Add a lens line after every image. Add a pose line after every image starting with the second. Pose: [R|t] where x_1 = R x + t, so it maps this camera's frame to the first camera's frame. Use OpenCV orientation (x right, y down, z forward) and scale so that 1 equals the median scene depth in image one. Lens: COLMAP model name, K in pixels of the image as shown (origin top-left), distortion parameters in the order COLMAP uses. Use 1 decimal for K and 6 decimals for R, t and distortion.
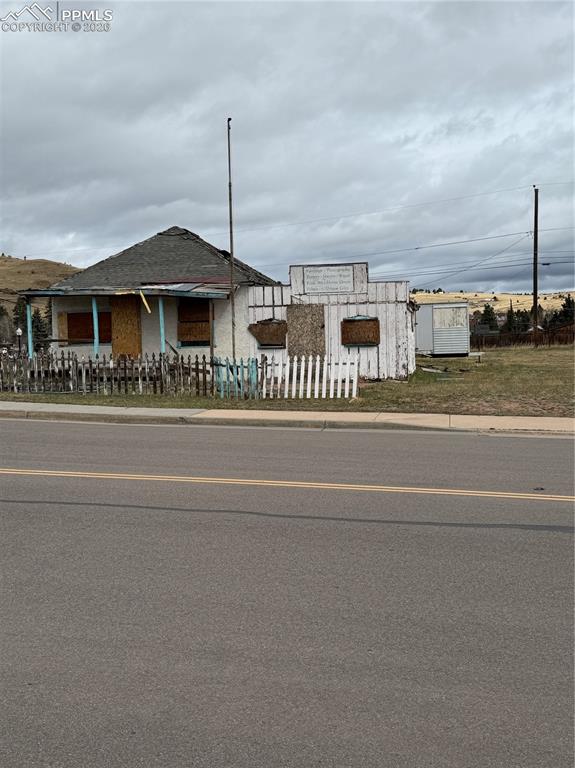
lens RADIAL K [[908.7, 0, 286.0], [0, 908.7, 382.3], [0, 0, 1]] dist [0.099031, 0.000000]
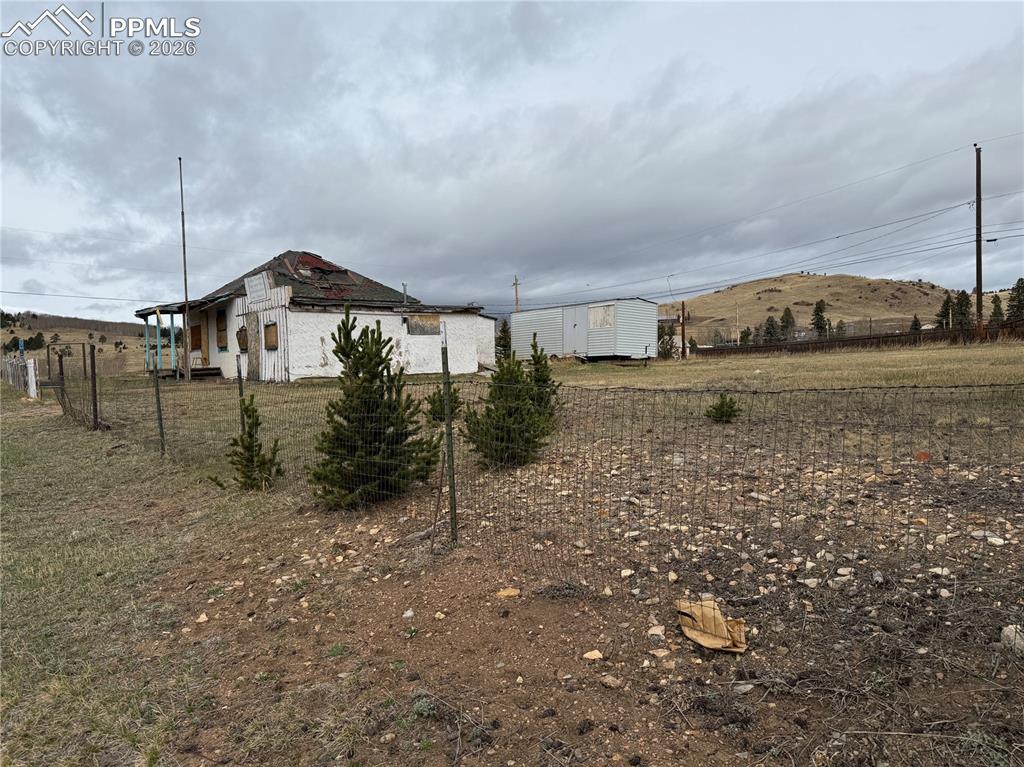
lens RADIAL K [[728.2, 0, 511.8], [0, 728.2, 383.4], [0, 0, 1]] dist [0.005957, 0.000185]
pose [[0.756432, 0.018830, -0.653801, 0.834628], [-0.013912, 0.999823, 0.012699, -0.016641], [0.653924, -0.000510, 0.756560, 0.552334]]
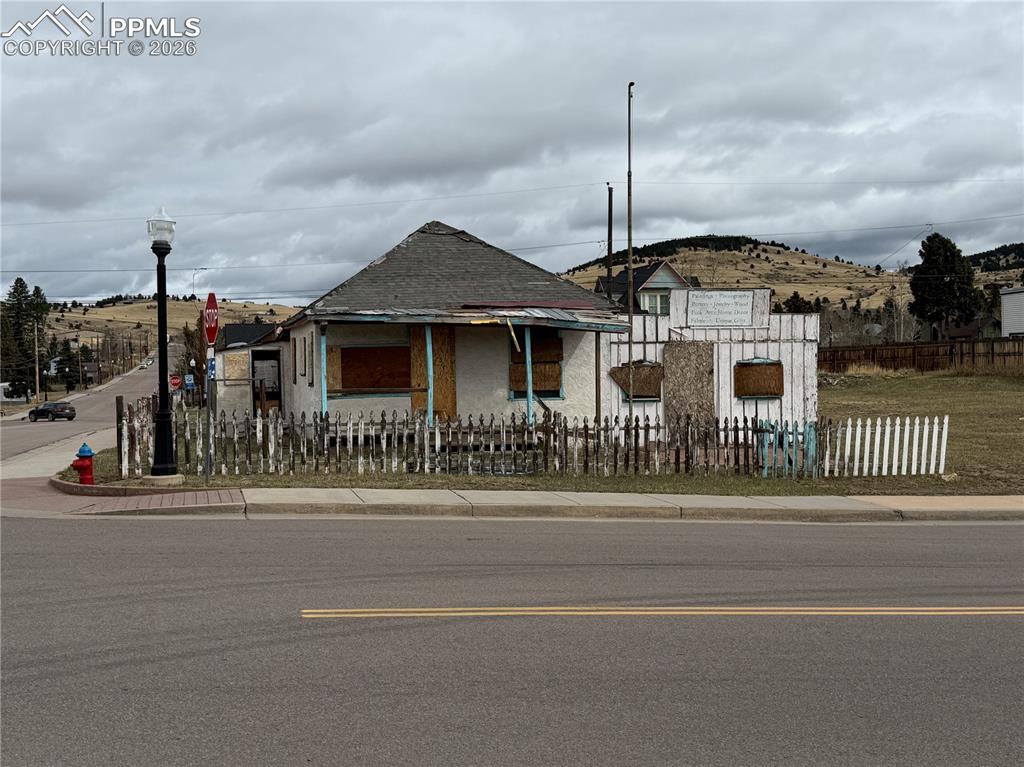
lens RADIAL K [[1259.6, 0, 489.7], [0, 1259.6, 378.4], [0, 0, 1]] dist [0.097511, 0.000000]
pose [[0.918447, 0.005810, 0.395502, -0.531960], [0.009064, 0.999320, -0.035728, -0.021407], [-0.395441, 0.036399, 0.917770, 0.136631]]
